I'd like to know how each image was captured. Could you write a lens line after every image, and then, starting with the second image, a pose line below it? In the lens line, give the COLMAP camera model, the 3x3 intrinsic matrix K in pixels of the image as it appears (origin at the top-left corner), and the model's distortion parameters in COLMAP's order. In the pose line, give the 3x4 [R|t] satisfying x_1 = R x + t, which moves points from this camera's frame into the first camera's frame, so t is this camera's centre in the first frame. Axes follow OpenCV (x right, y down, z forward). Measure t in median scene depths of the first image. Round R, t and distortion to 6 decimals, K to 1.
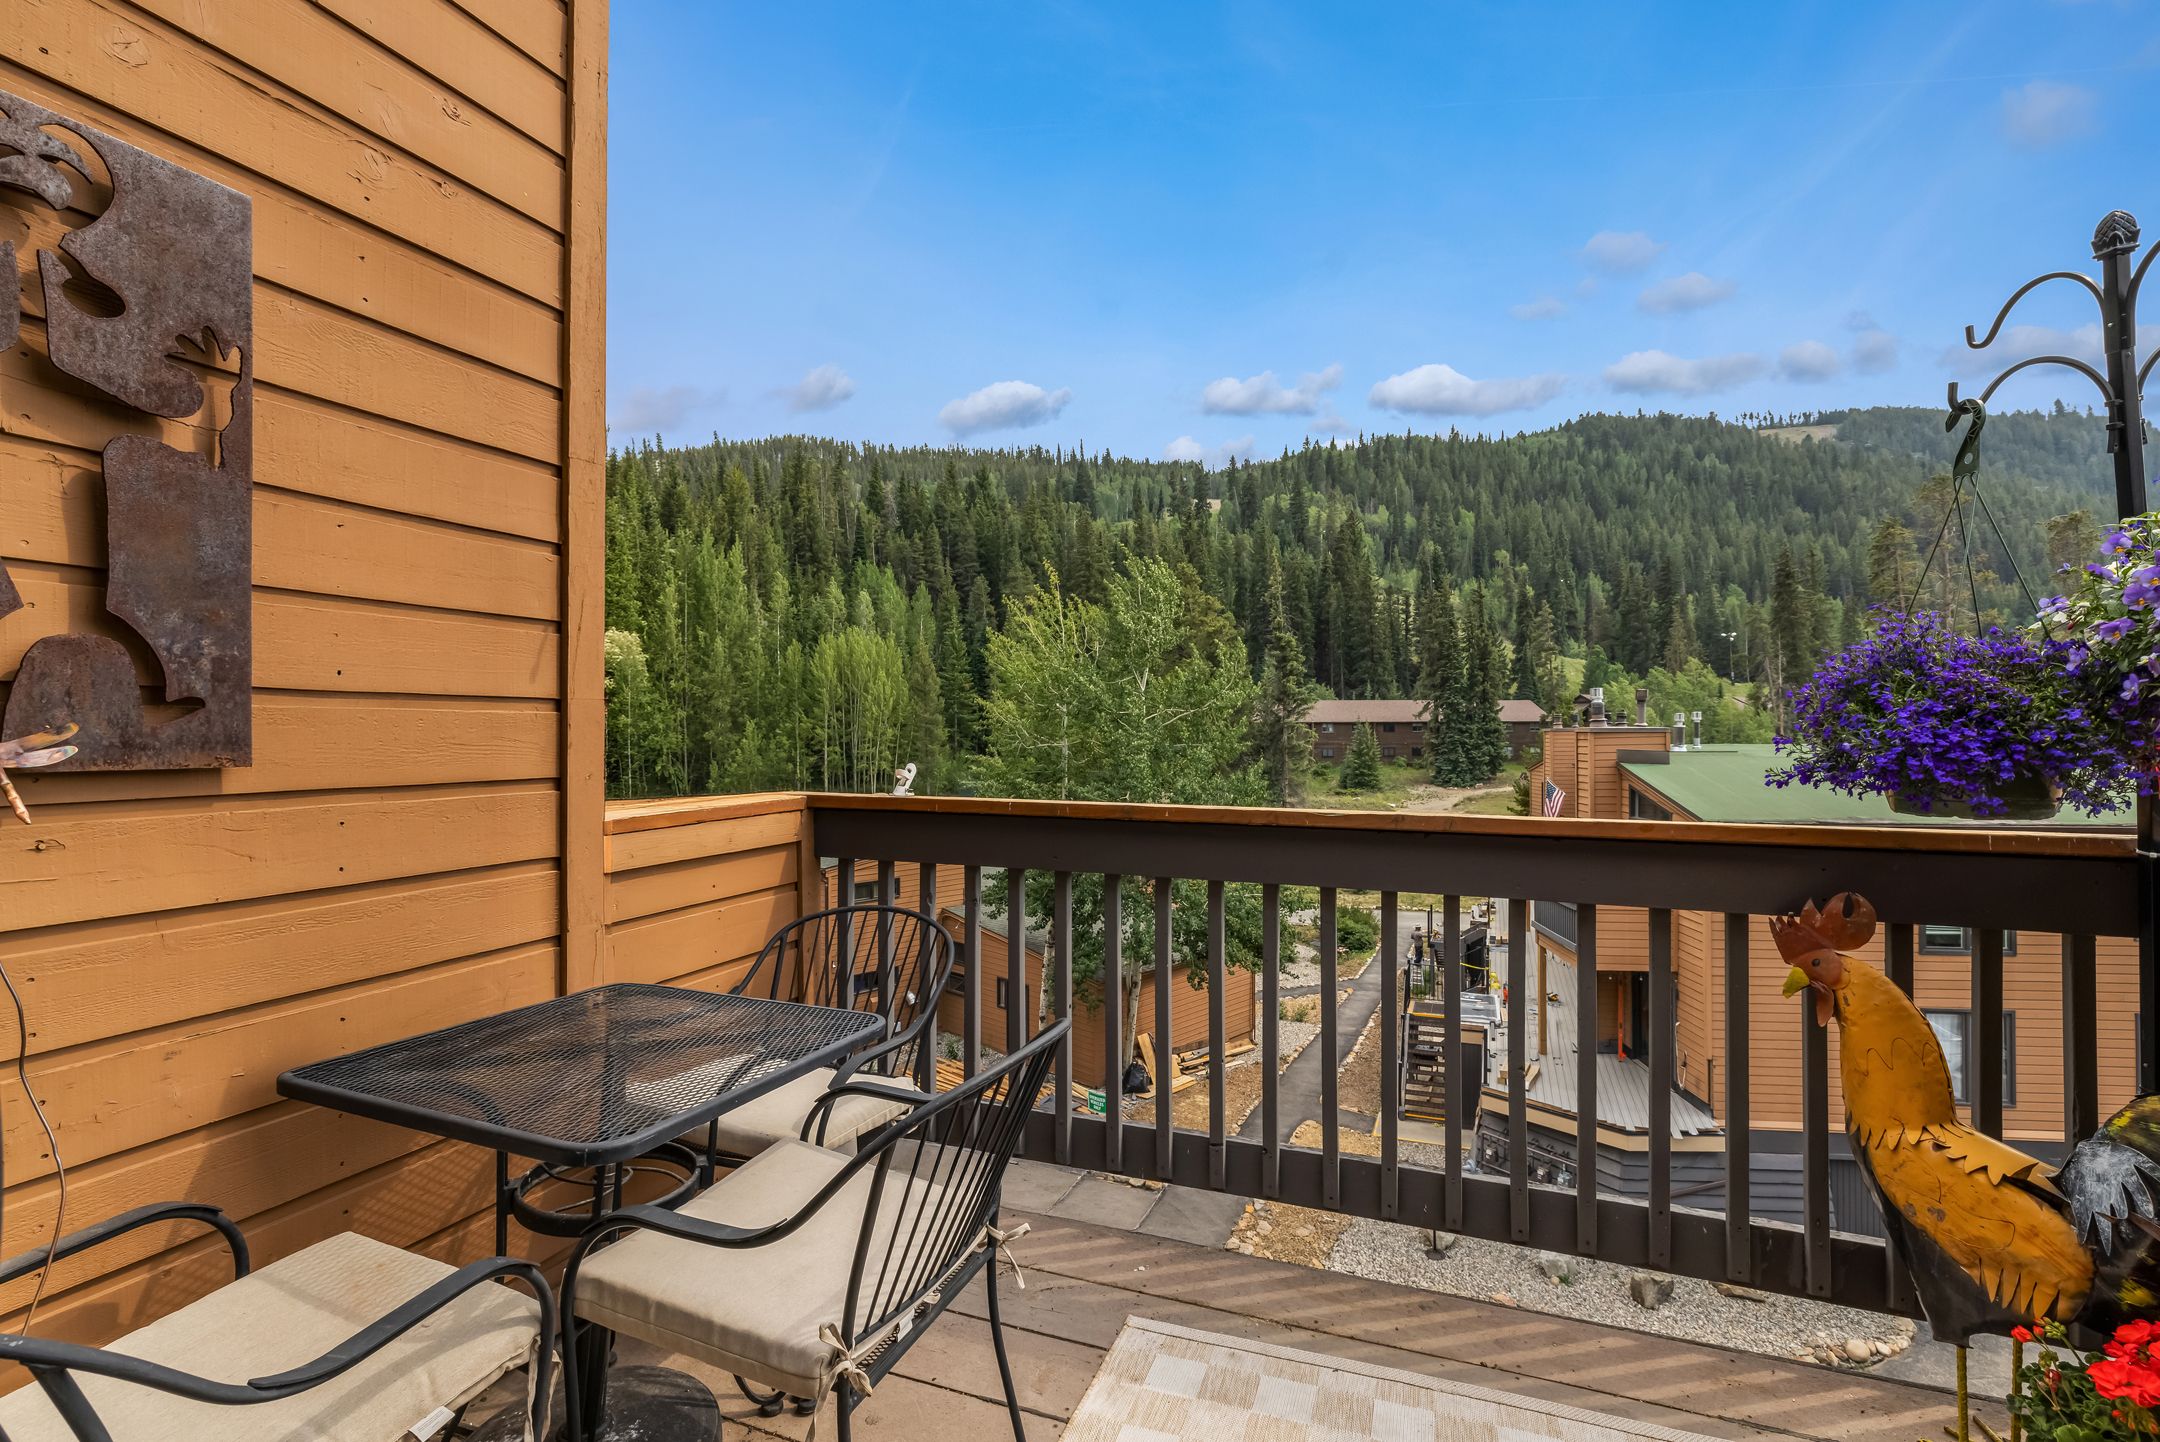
lens RADIAL K [[942.7, 0, 1116.1], [0, 942.7, 723.7], [0, 0, 1]] dist [0.000357, 0.002452]
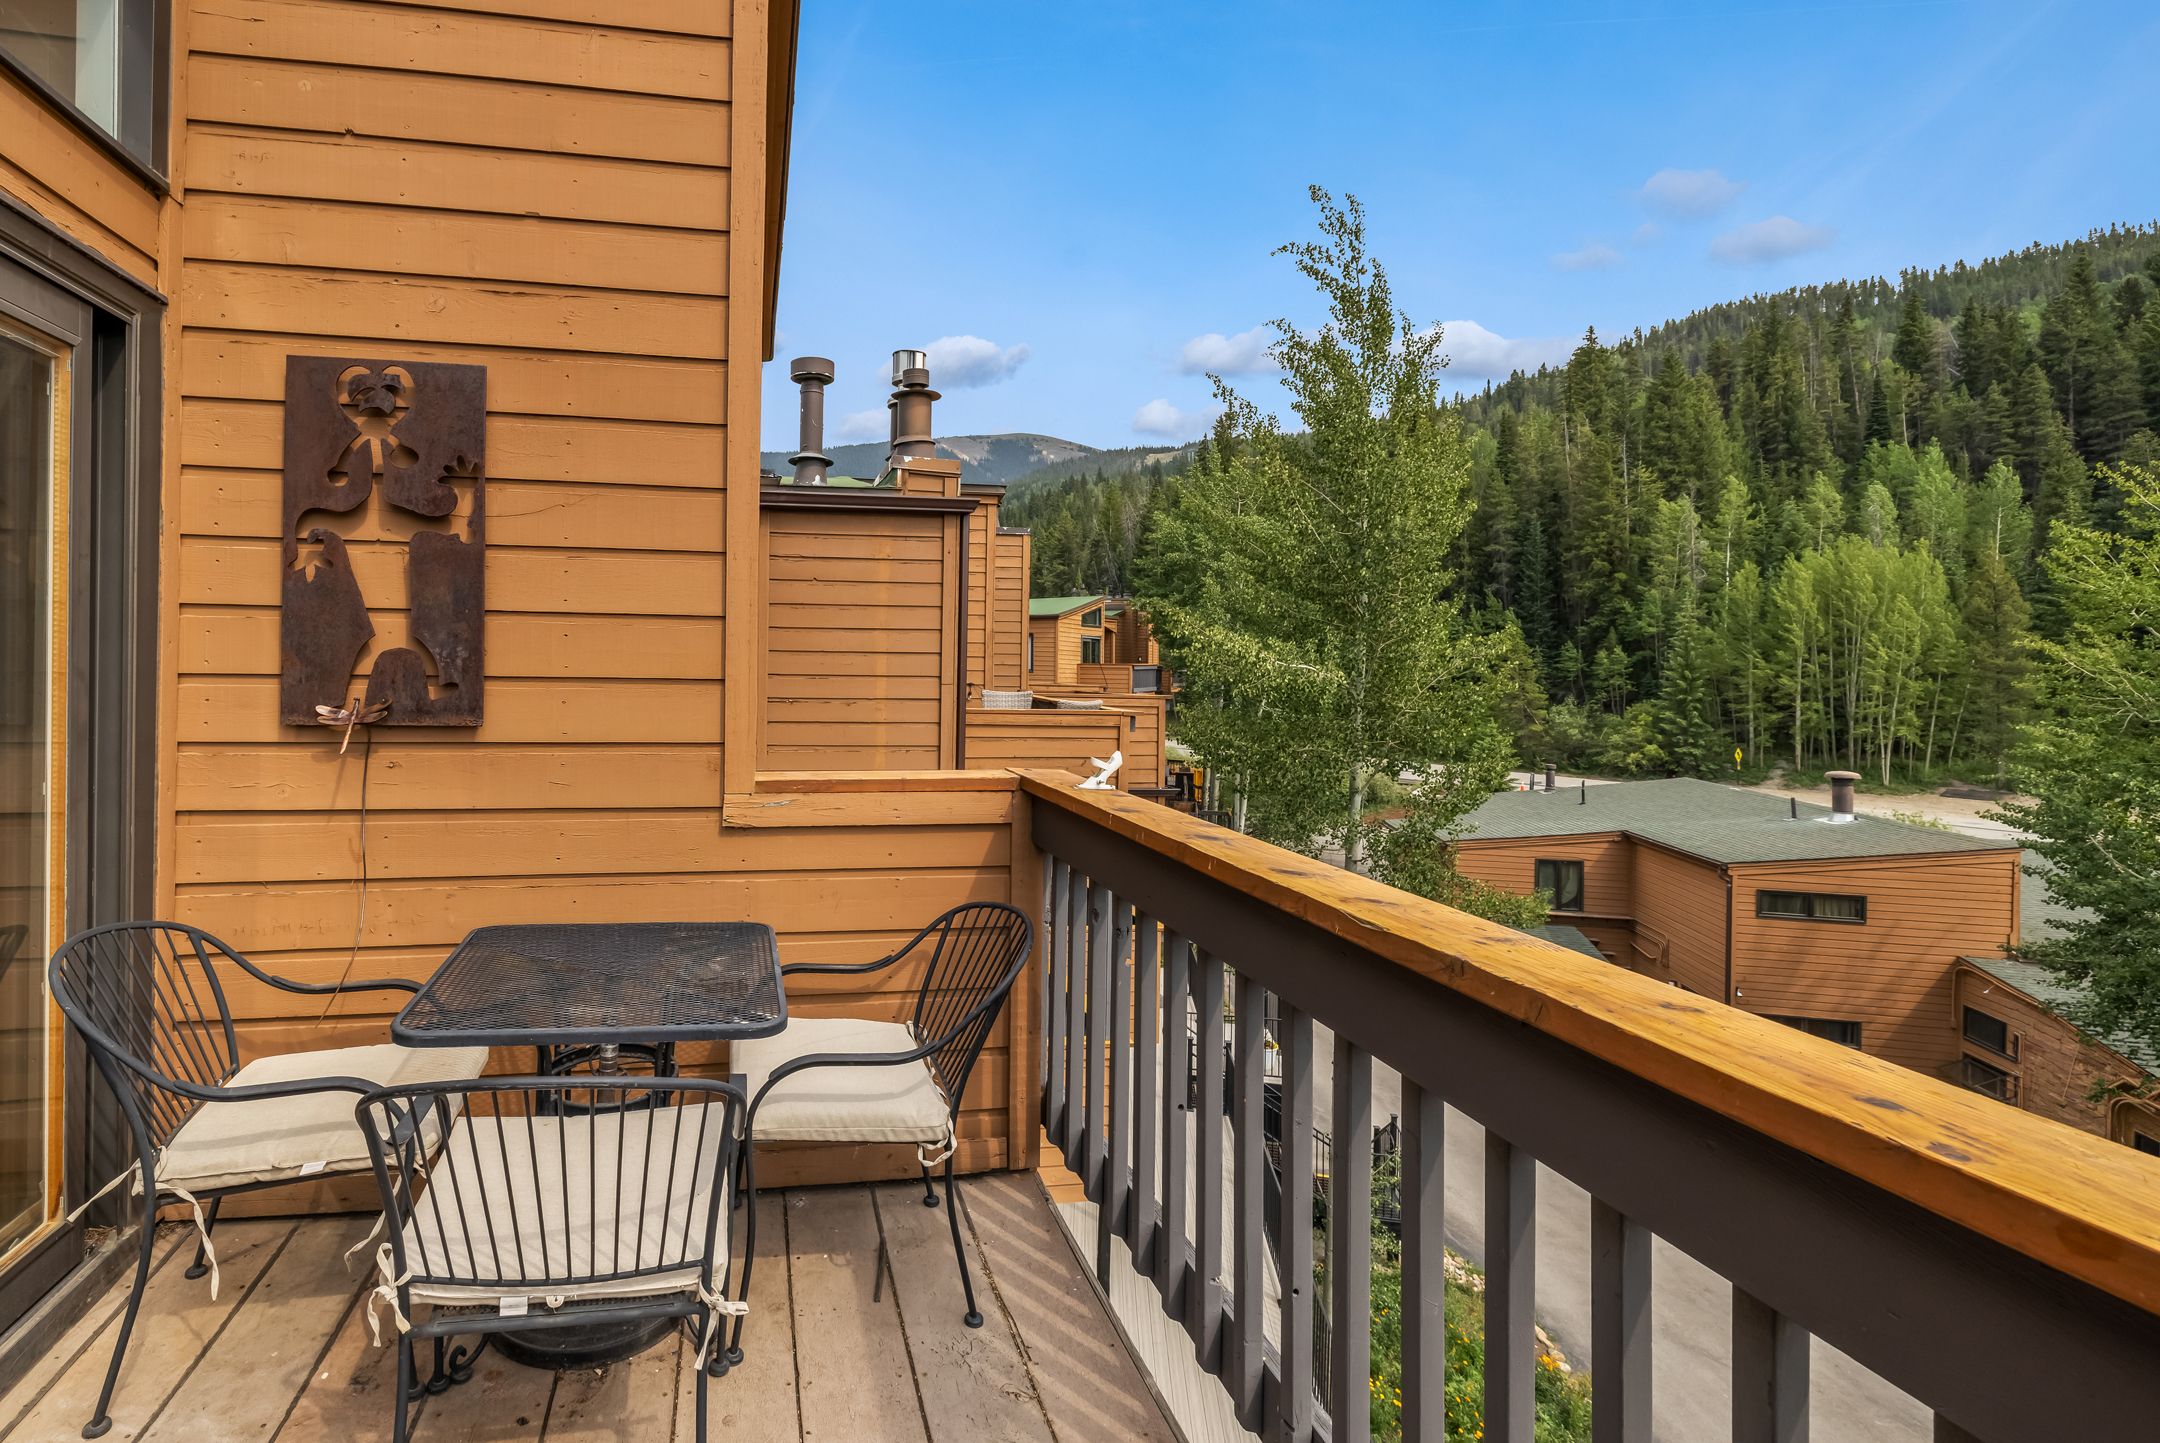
lens RADIAL K [[1039.1, 0, 1084.2], [0, 1039.1, 660.3], [0, 0, 1]] dist [0.000265, -0.000678]
pose [[0.515349, 0.013820, -0.856869, 0.100794], [-0.012122, 0.999887, 0.008836, -0.008490], [0.856895, 0.005834, 0.515458, 0.089363]]
